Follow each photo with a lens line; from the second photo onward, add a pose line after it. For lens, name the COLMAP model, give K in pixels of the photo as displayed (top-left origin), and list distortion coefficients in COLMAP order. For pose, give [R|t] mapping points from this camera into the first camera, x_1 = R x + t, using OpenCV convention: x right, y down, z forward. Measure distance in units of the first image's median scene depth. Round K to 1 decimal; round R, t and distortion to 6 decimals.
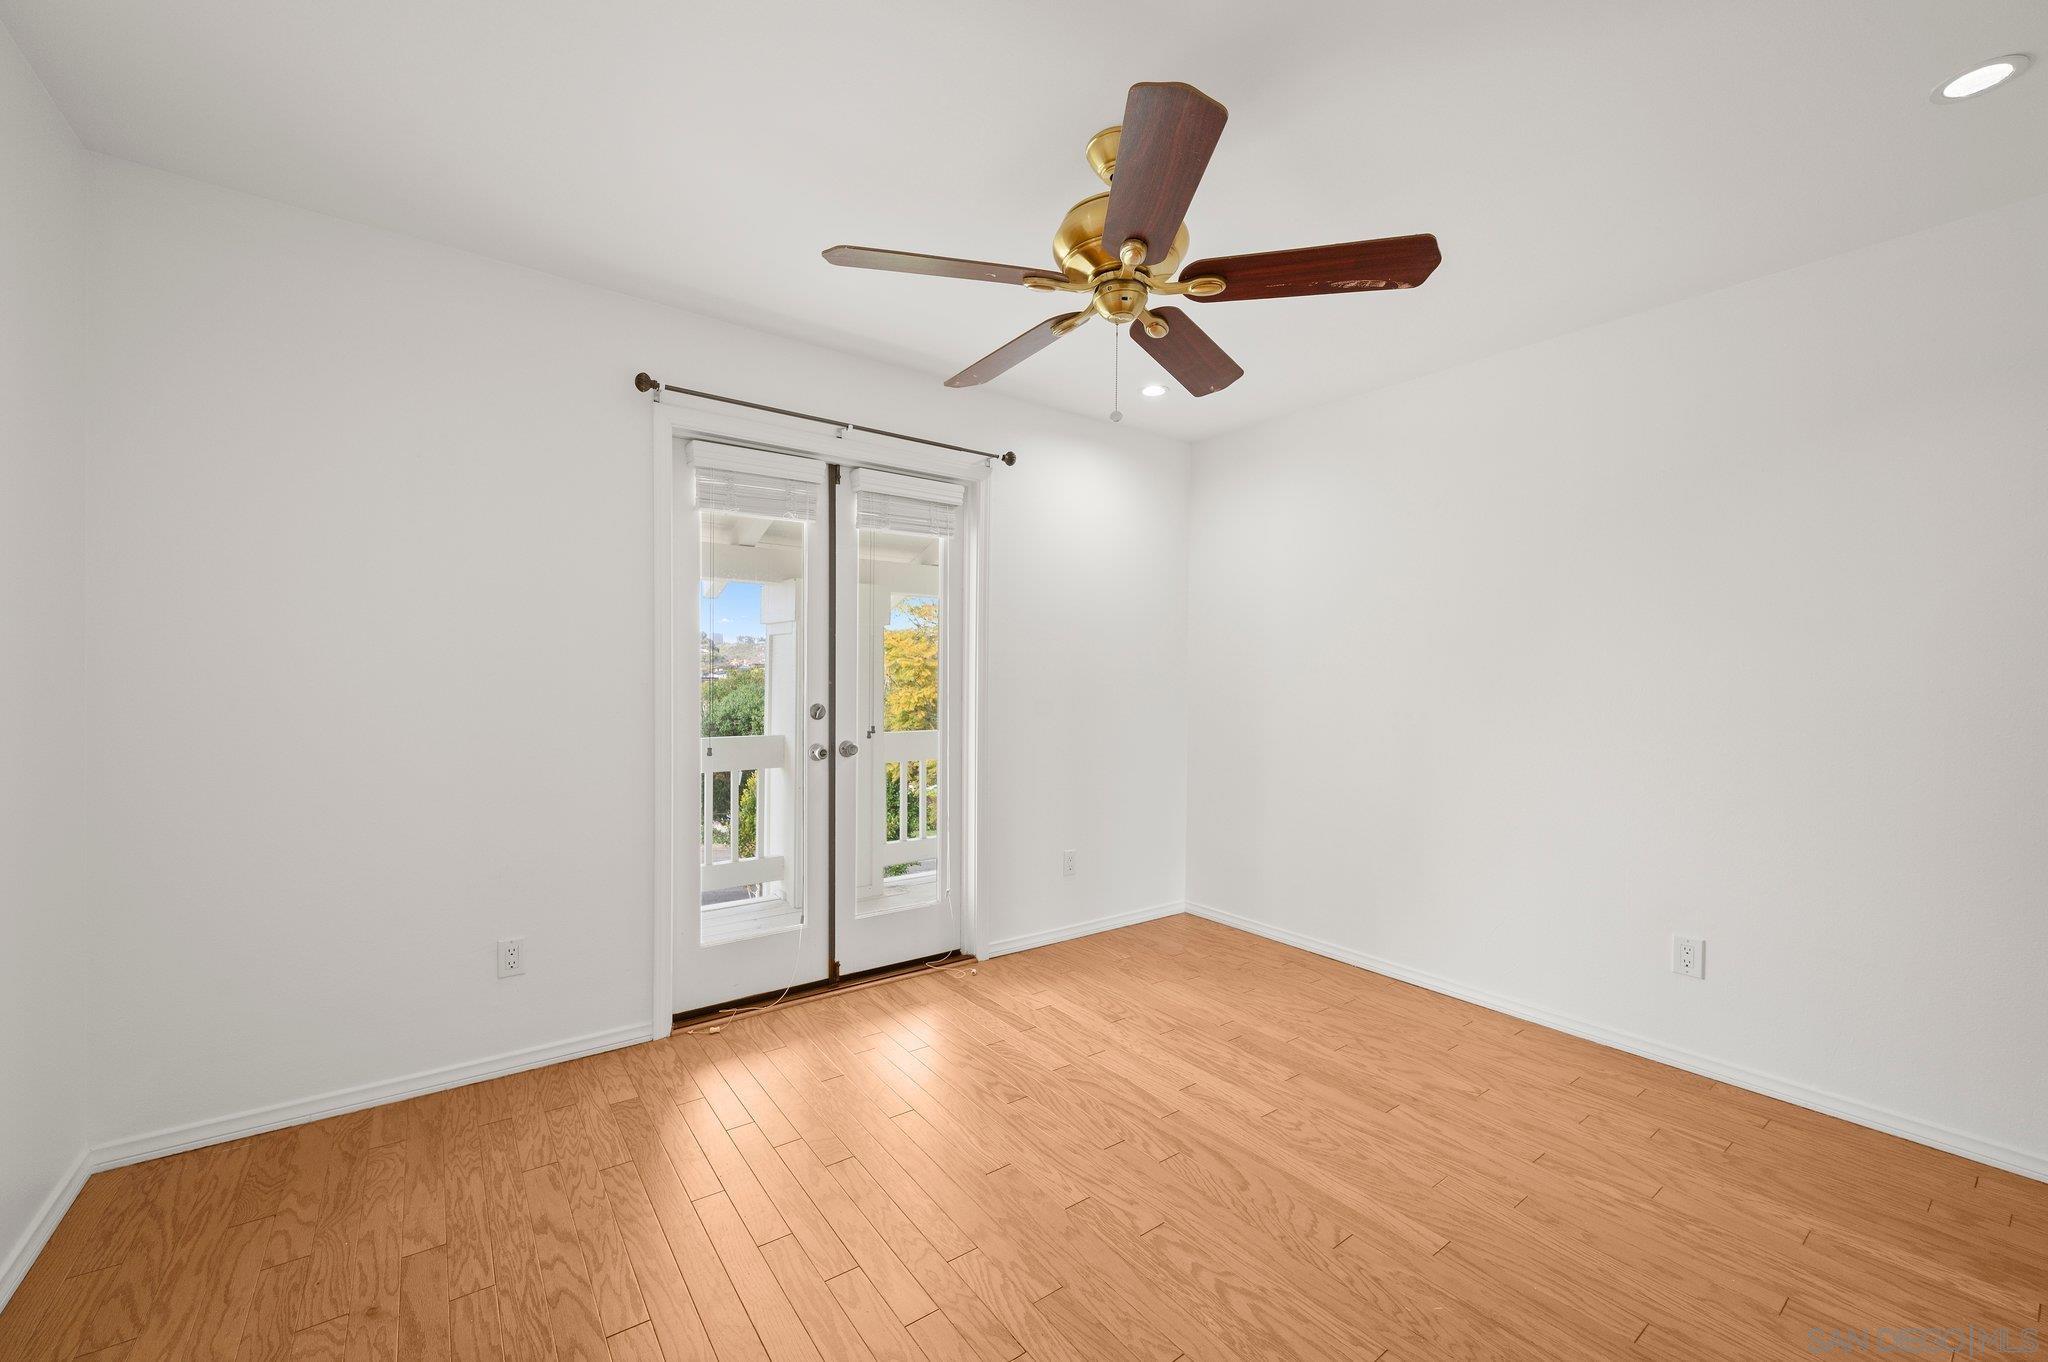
lens RADIAL K [[808.1, 0, 1019.6], [0, 808.1, 679.3], [0, 0, 1]] dist [0.001793, 0.000208]
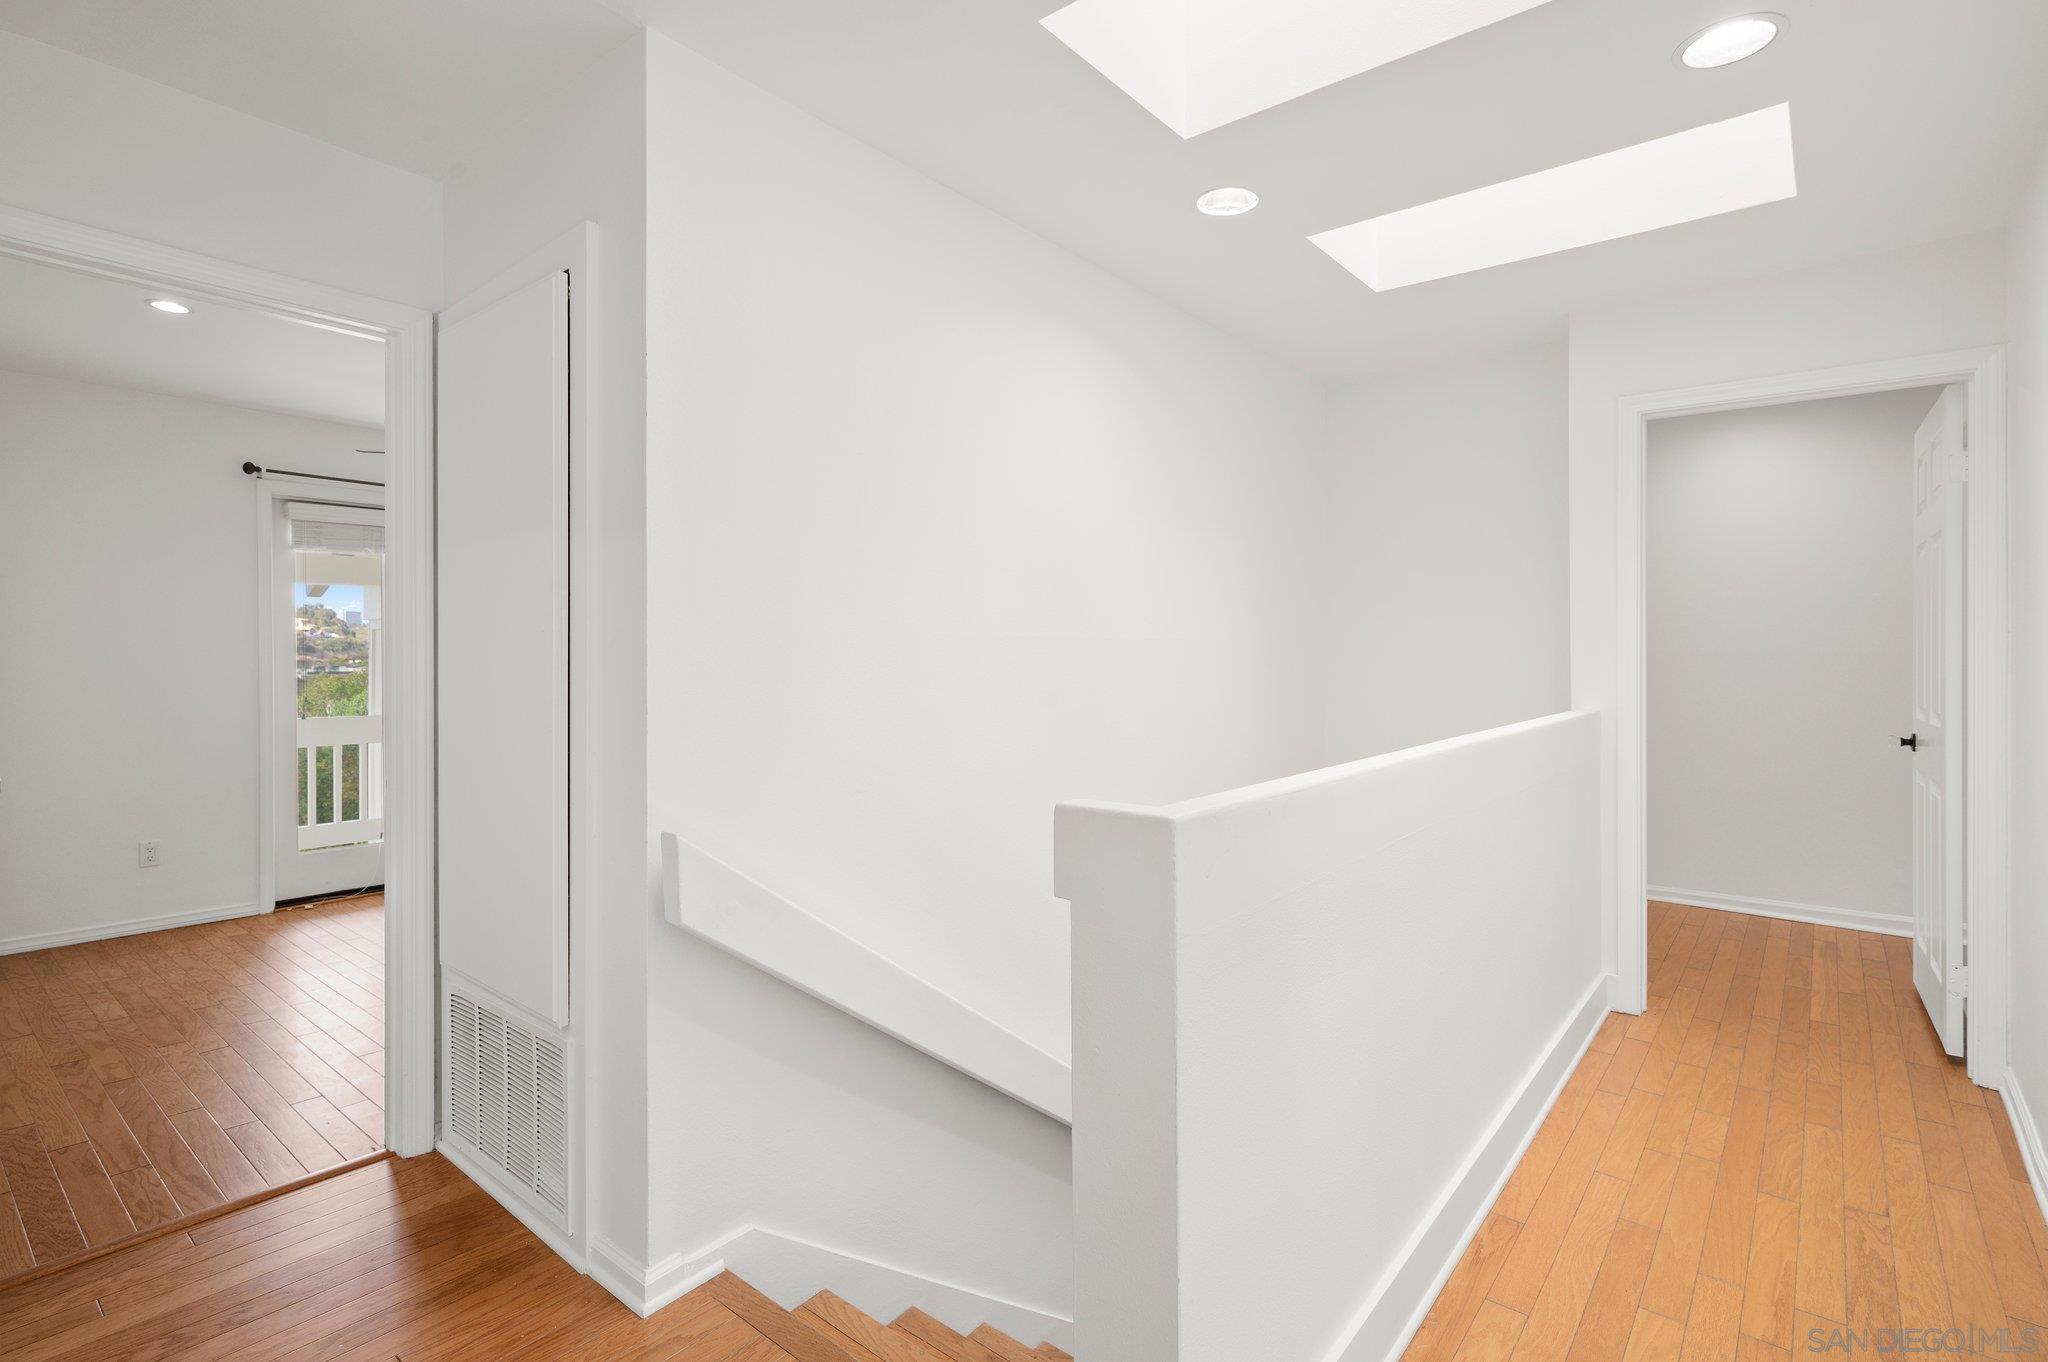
lens RADIAL K [[985.2, 0, 1024.9], [0, 985.2, 662.9], [0, 0, 1]] dist [0.001188, -0.000192]
pose [[0.971467, -0.009745, 0.236976, 0.420392], [0.011031, 0.999931, -0.004103, 0.014090], [-0.236920, 0.006600, 0.971507, -0.945931]]
